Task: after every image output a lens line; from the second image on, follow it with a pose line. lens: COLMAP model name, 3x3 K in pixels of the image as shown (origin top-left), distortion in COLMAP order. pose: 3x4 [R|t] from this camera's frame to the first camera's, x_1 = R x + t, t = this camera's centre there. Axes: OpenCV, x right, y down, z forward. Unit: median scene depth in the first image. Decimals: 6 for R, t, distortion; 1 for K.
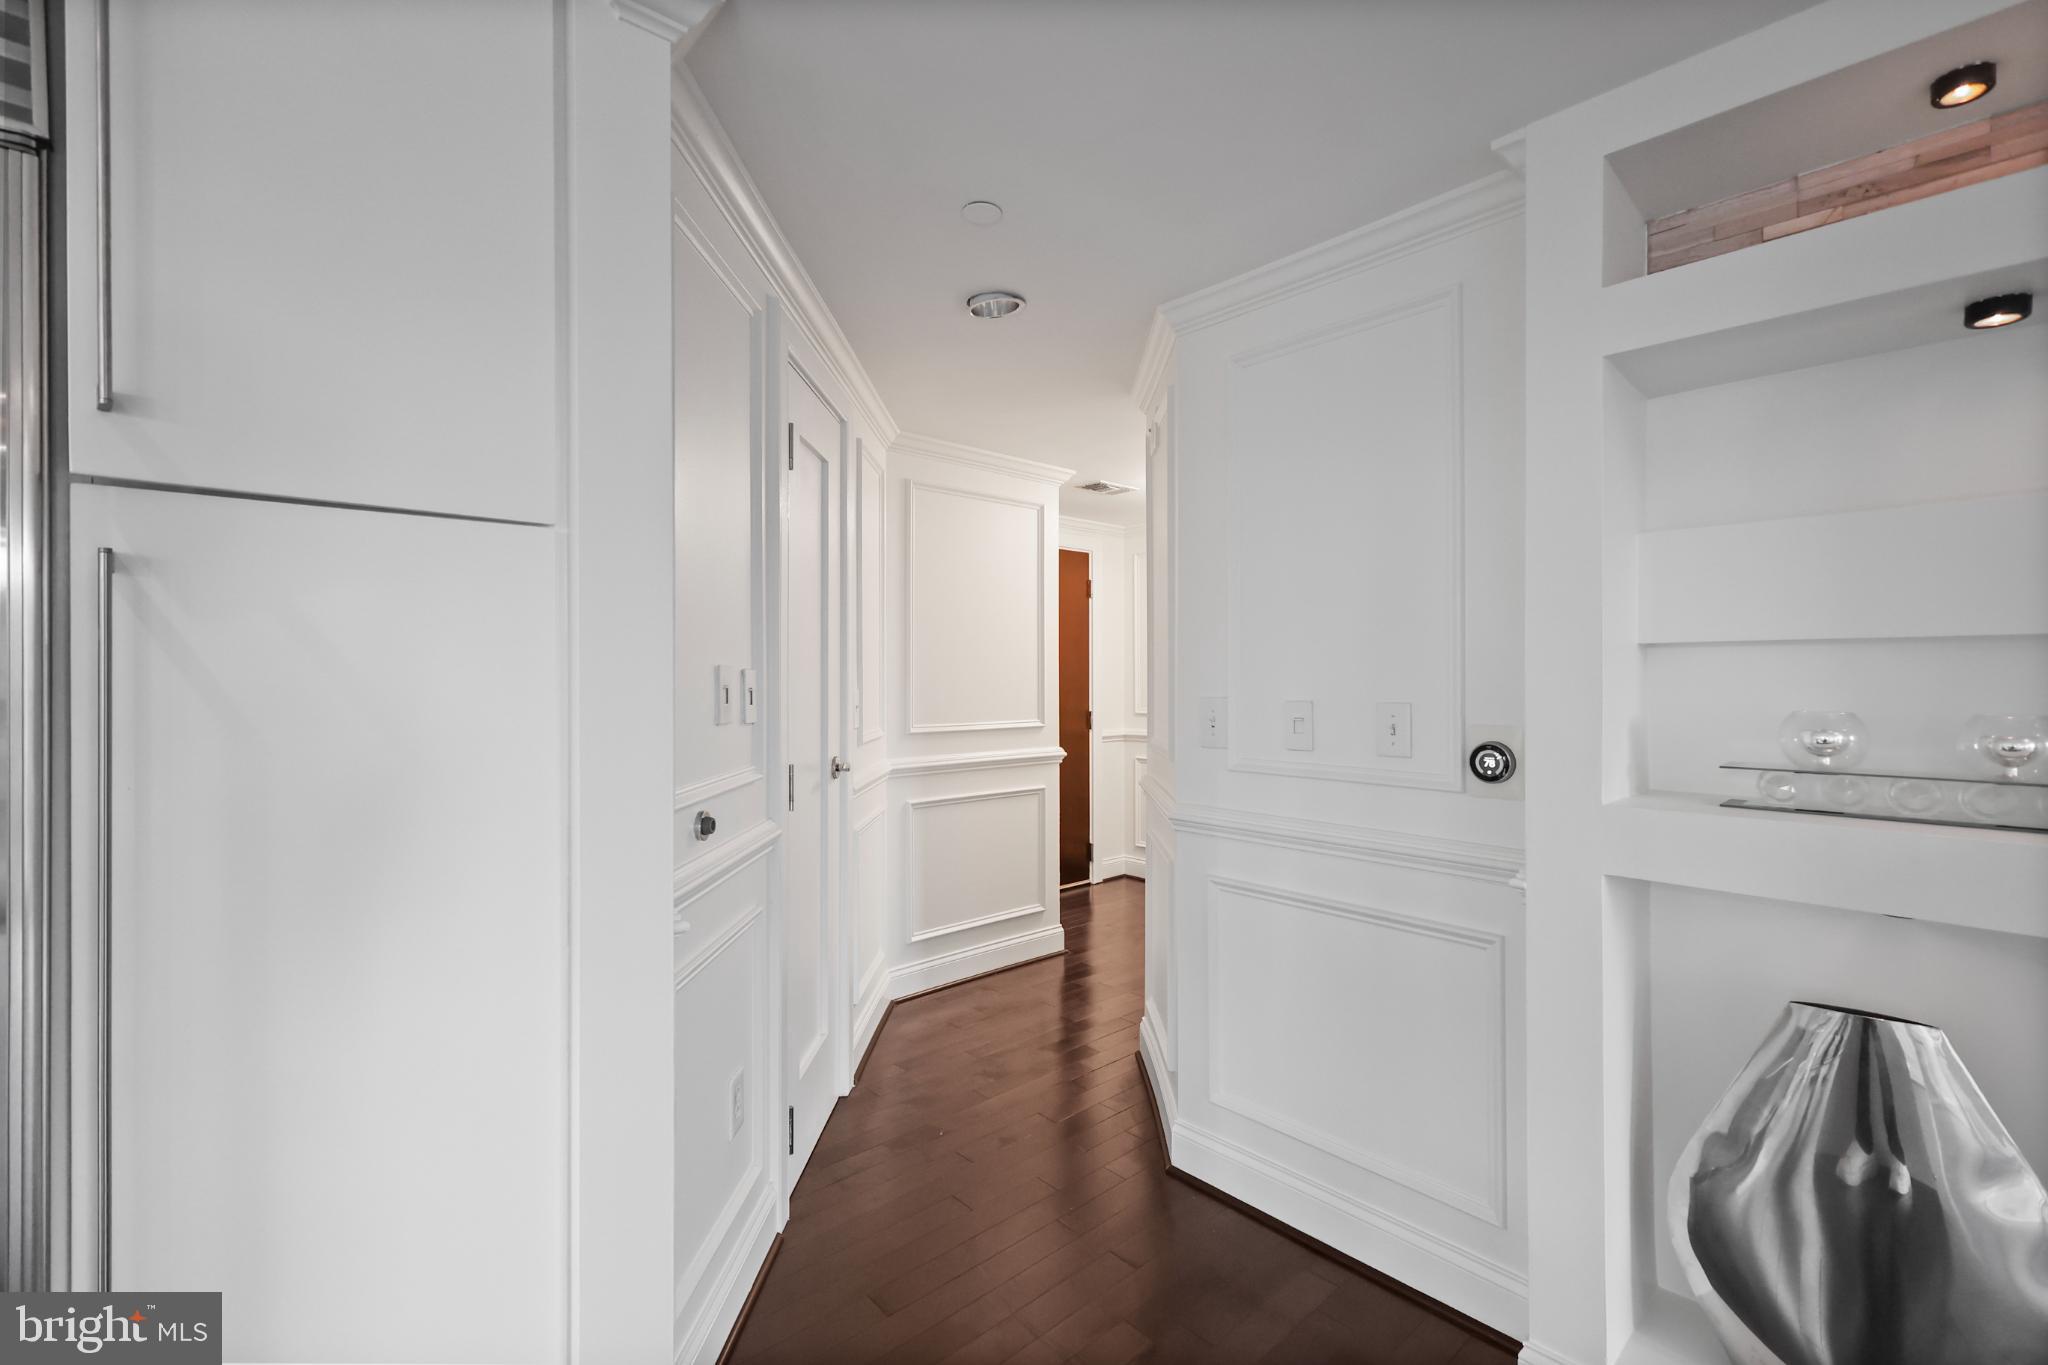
lens RADIAL K [[895.9, 0, 1014.7], [0, 895.9, 672.8], [0, 0, 1]] dist [0.005443, -0.001889]
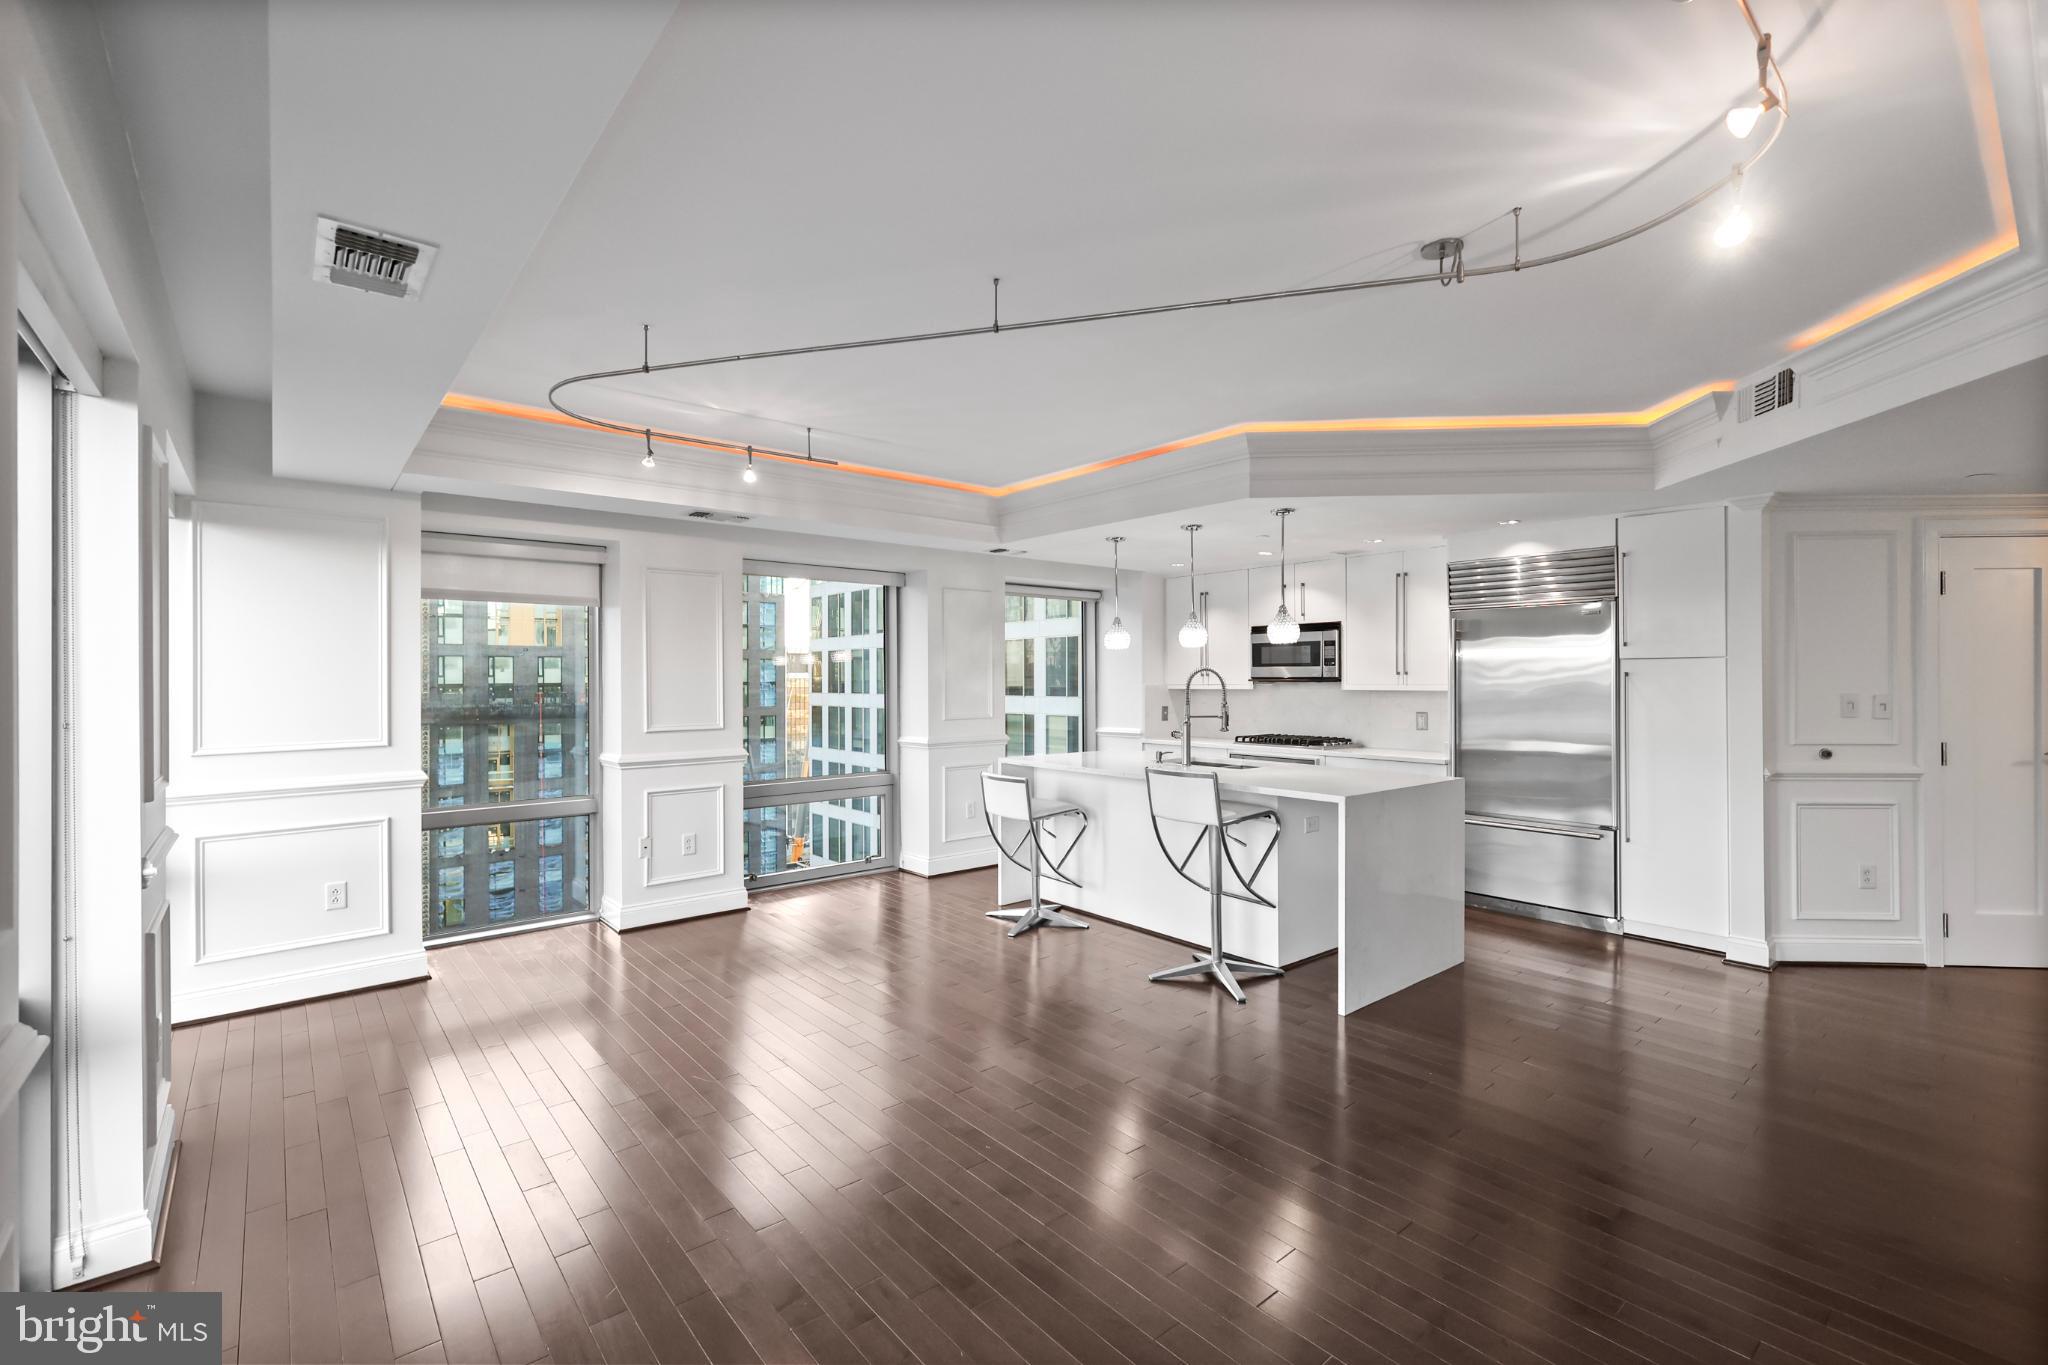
lens RADIAL K [[895.9, 0, 1026.7], [0, 895.9, 677.8], [0, 0, 1]] dist [0.005443, -0.001889]
pose [[-0.043351, -0.000145, -0.999060, 2.414088], [0.003996, 0.999992, -0.000319, -0.064626], [0.999052, -0.004006, -0.043350, -1.251033]]
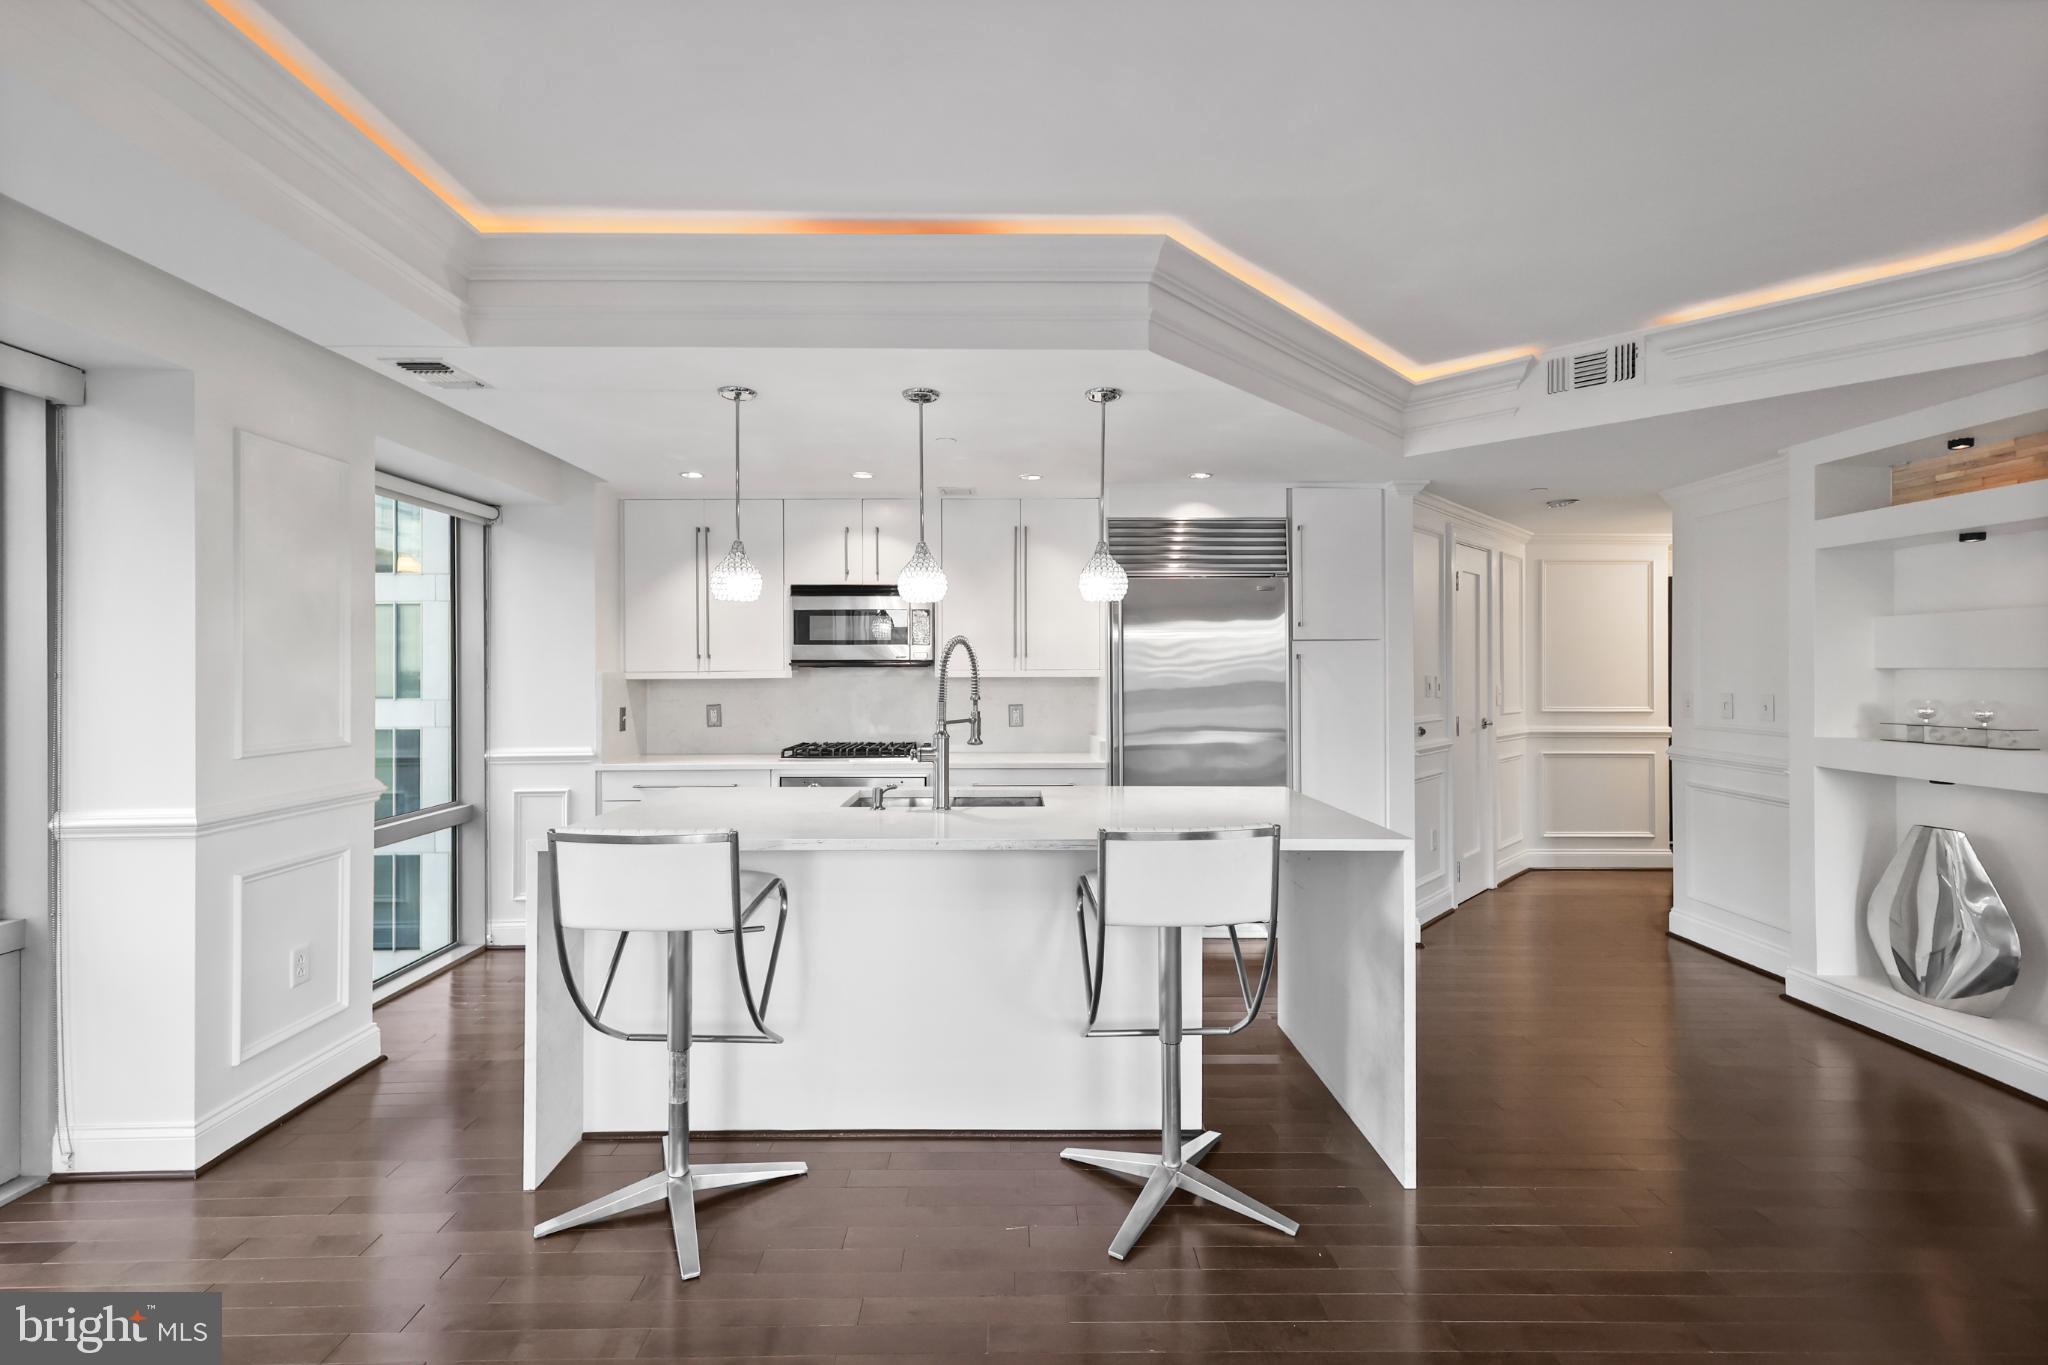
lens RADIAL K [[895.9, 0, 1018.9], [0, 895.9, 666.7], [0, 0, 1]] dist [0.005443, -0.001889]
pose [[0.744044, -0.001409, -0.668130, 0.618691], [0.001739, 0.999998, -0.000172, -0.039865], [0.668129, -0.001034, 0.744045, -2.020694]]
